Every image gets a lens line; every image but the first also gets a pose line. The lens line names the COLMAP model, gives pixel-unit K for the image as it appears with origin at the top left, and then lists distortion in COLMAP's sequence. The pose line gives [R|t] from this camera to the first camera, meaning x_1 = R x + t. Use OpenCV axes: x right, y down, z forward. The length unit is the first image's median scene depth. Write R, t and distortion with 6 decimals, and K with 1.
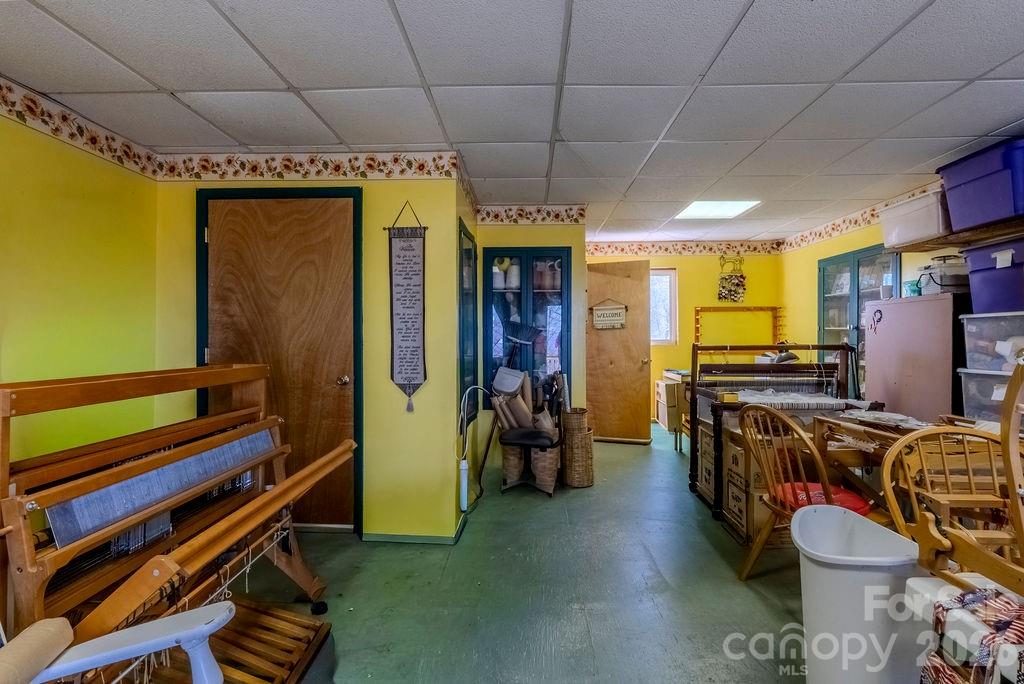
lens RADIAL K [[473.5, 0, 502.9], [0, 473.5, 341.8], [0, 0, 1]] dist [-0.004396, -0.000362]
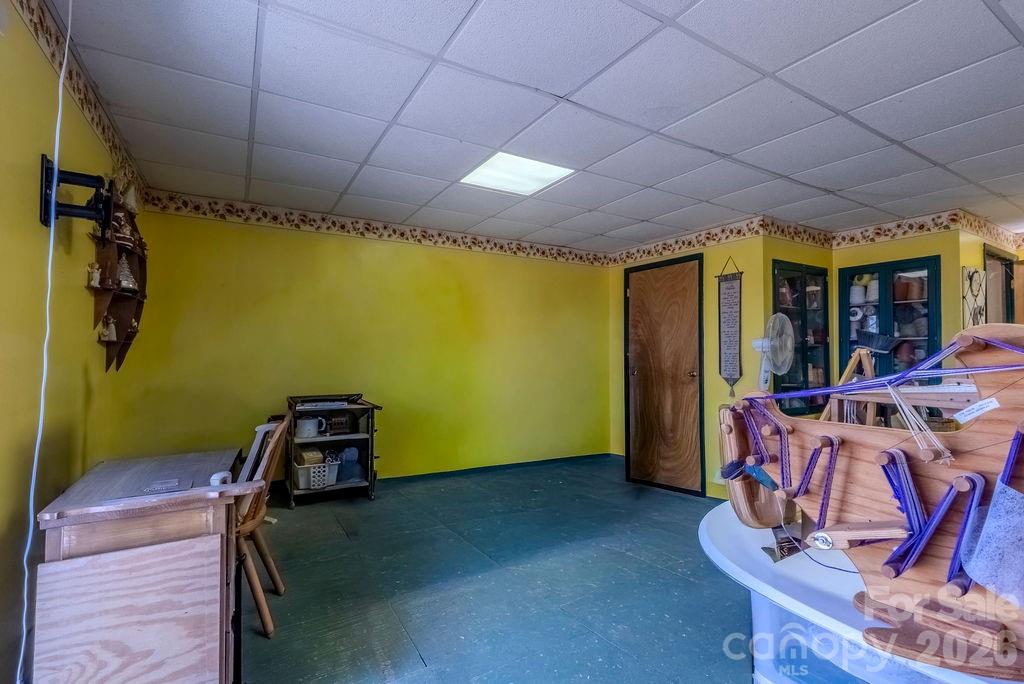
lens RADIAL K [[473.5, 0, 510.3], [0, 473.5, 340.8], [0, 0, 1]] dist [-0.004396, -0.000362]
pose [[0.549931, -0.018310, -0.835009, 0.666309], [-0.006607, 0.999633, -0.026272, 0.015483], [0.835184, 0.019965, 0.549608, -0.406442]]
